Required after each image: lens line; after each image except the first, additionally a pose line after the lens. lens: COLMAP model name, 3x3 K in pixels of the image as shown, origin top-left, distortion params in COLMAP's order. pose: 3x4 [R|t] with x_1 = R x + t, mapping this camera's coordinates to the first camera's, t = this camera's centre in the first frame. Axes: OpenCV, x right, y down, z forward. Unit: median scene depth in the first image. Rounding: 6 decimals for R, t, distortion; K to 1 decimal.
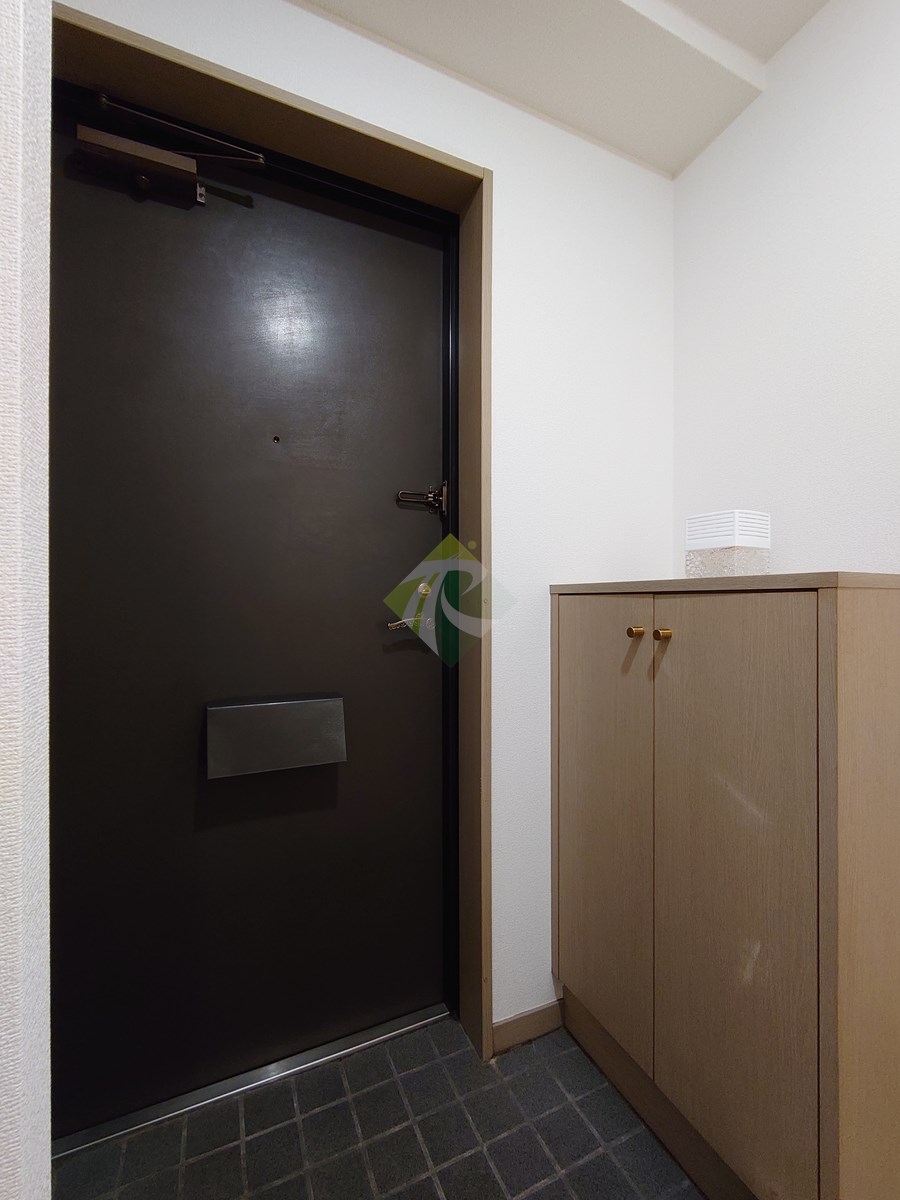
lens RADIAL K [[517.8, 0, 450.8], [0, 517.8, 597.8], [0, 0, 1]] dist [0.003833, -0.000741]
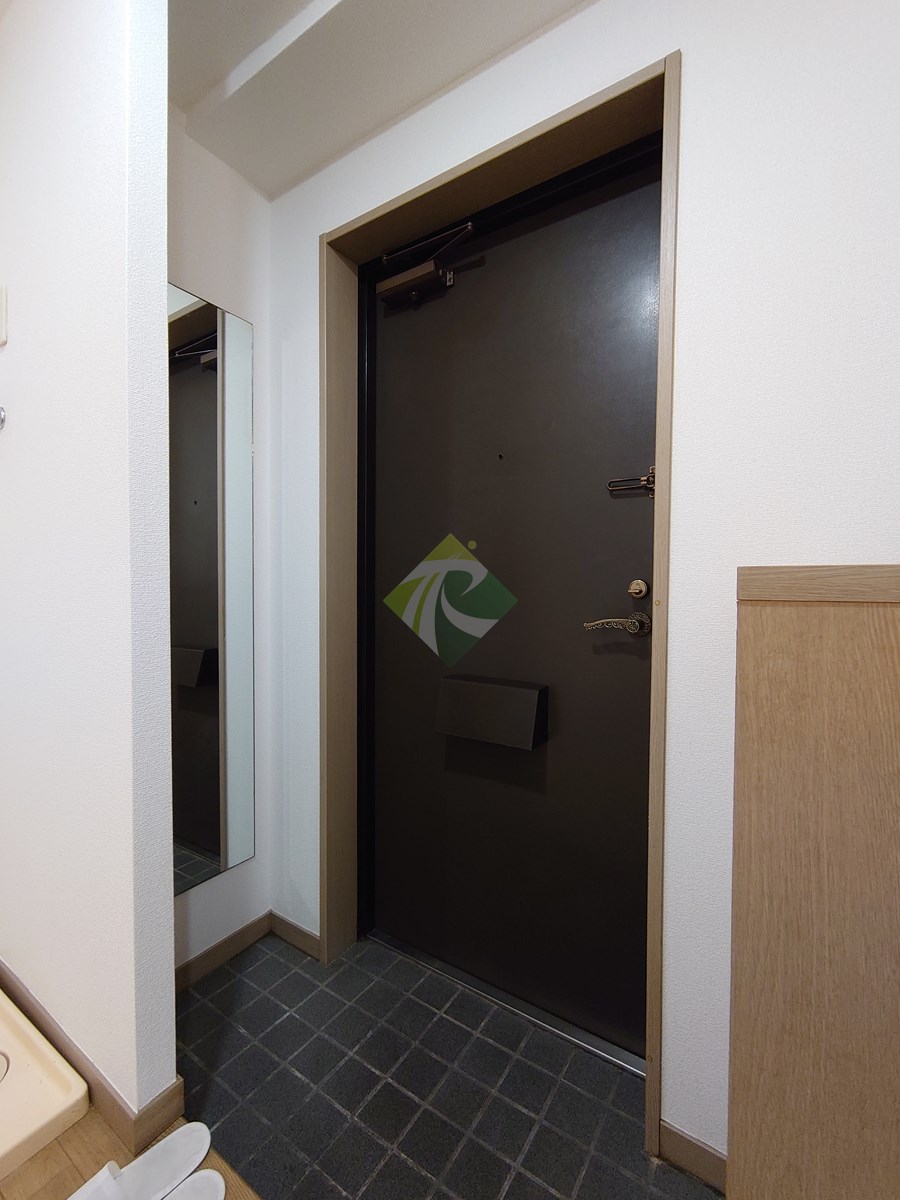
lens RADIAL K [[517.8, 0, 454.5], [0, 517.8, 598.7], [0, 0, 1]] dist [0.003833, -0.000741]
pose [[0.534942, 0.025714, -0.844497, 0.638180], [-0.006169, 0.999629, 0.026530, -0.021891], [0.844866, -0.008982, 0.534902, 0.323738]]
